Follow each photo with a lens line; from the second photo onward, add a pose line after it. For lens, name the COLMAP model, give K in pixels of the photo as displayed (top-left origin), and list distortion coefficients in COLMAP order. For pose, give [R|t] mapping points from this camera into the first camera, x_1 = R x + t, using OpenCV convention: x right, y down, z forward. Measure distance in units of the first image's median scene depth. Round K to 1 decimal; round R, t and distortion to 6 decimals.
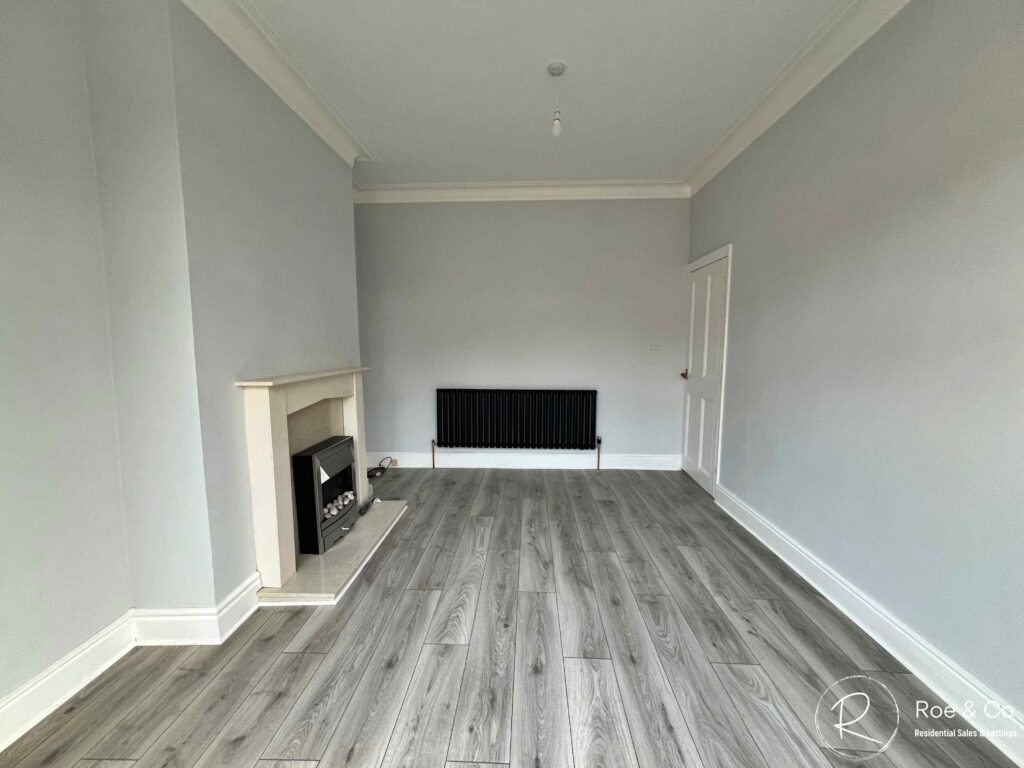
lens RADIAL K [[408.4, 0, 512.0], [0, 408.4, 384.0], [0, 0, 1]] dist [0.000360, 0.000025]
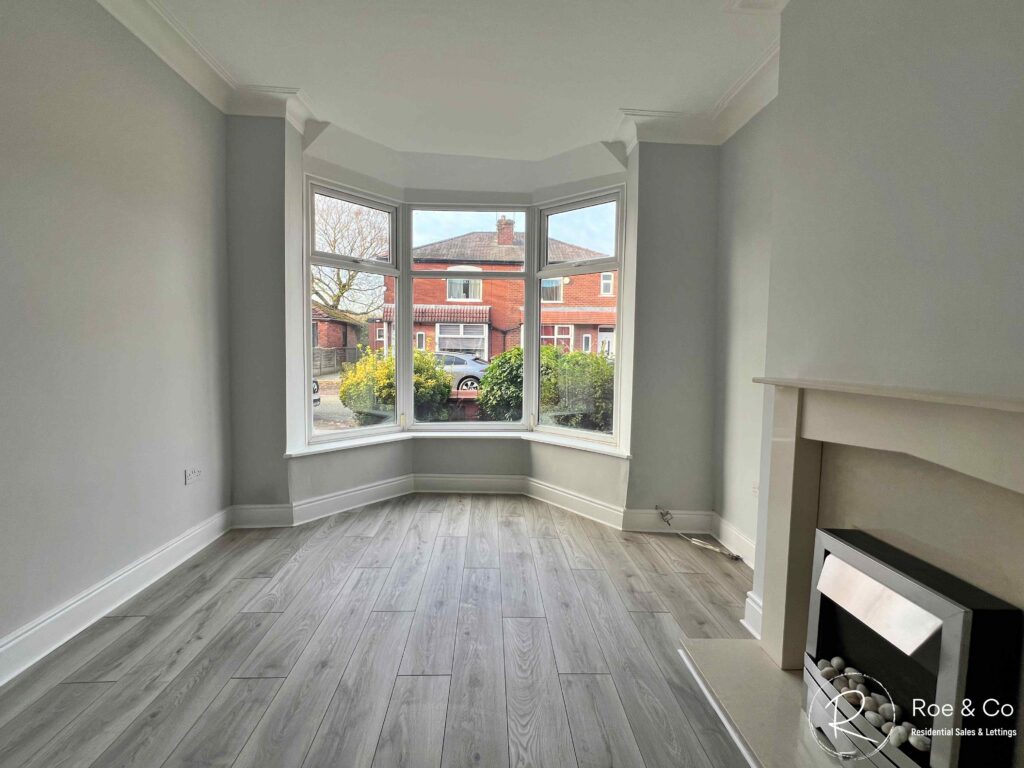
lens RADIAL K [[473.7, 0, 510.2], [0, 473.7, 383.5], [0, 0, 1]] dist [-0.000523, 0.000363]
pose [[-0.995965, -0.010194, -0.089163, -0.008505], [-0.025083, 0.985552, 0.167507, -0.130129], [0.086167, 0.169068, -0.981831, 1.735127]]
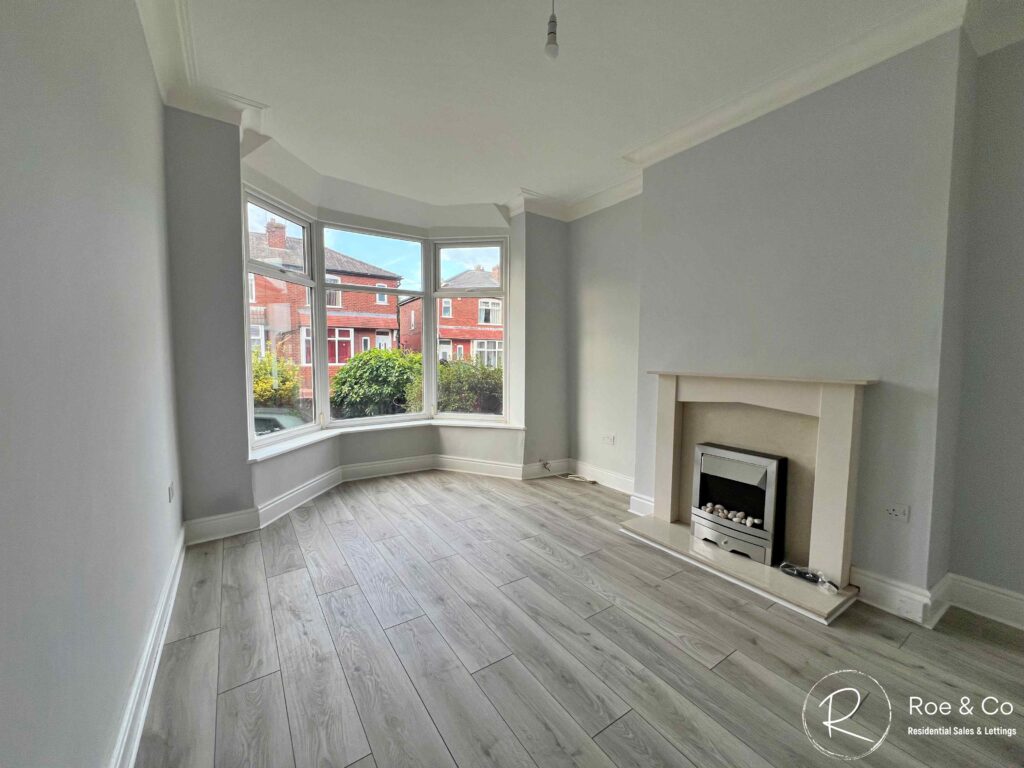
lens RADIAL K [[406.8, 0, 508.5], [0, 406.8, 382.8], [0, 0, 1]] dist [-0.000930, 0.000064]
pose [[-0.802115, 0.033717, -0.596217, 0.666059], [-0.070127, 0.986178, 0.150114, -0.138985], [0.593037, 0.162220, -0.788664, 1.723647]]
